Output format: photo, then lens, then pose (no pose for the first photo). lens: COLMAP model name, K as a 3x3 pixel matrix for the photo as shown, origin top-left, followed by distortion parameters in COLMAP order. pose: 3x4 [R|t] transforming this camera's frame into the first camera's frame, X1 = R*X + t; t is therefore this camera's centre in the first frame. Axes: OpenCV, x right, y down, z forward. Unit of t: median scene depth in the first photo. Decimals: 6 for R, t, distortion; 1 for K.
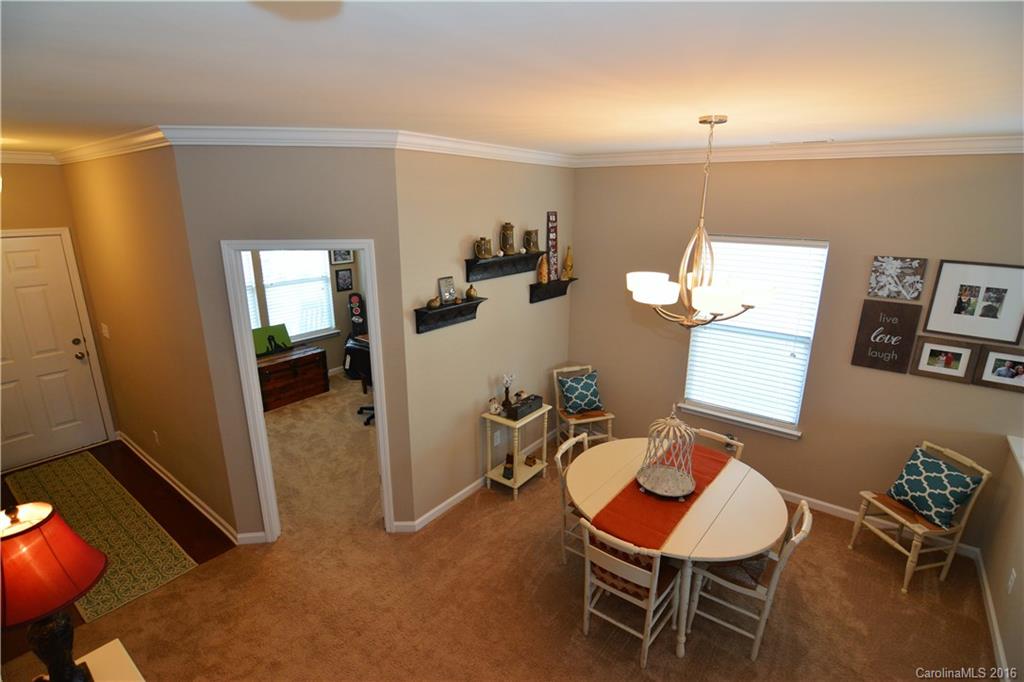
lens RADIAL K [[499.0, 0, 512.0], [0, 499.0, 340.8], [0, 0, 1]] dist [-0.012245, -0.004844]
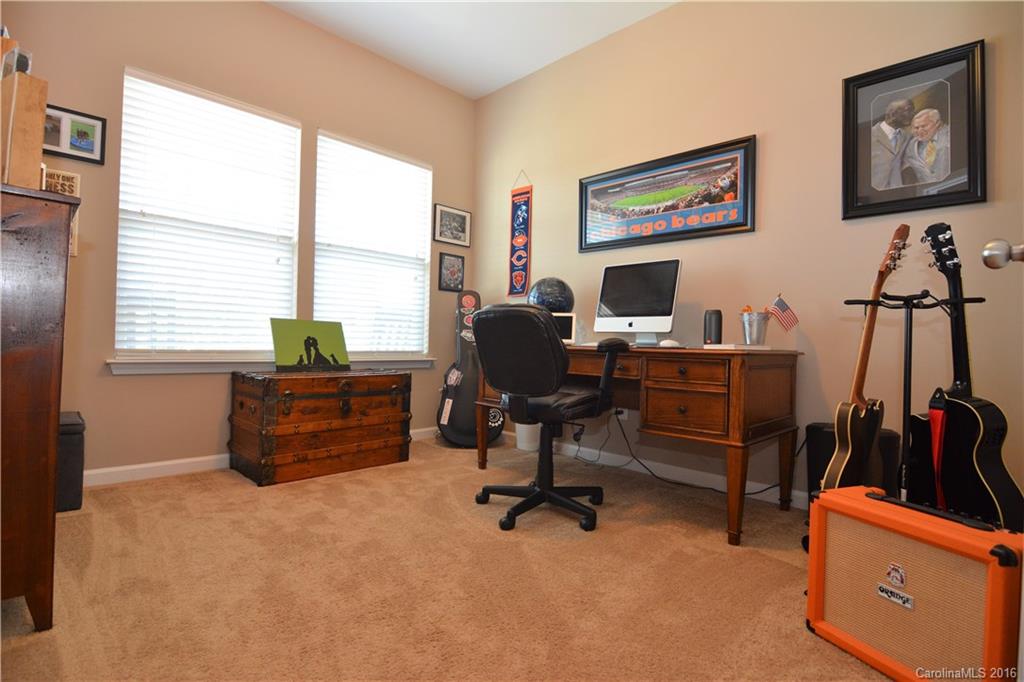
lens RADIAL K [[499.0, 0, 509.1], [0, 499.0, 337.0], [0, 0, 1]] dist [-0.012245, -0.004844]
pose [[0.990764, 0.017745, -0.134434, -0.220317], [-0.054868, 0.959078, -0.277776, 0.122243], [0.124003, 0.282587, 0.951193, 0.550459]]
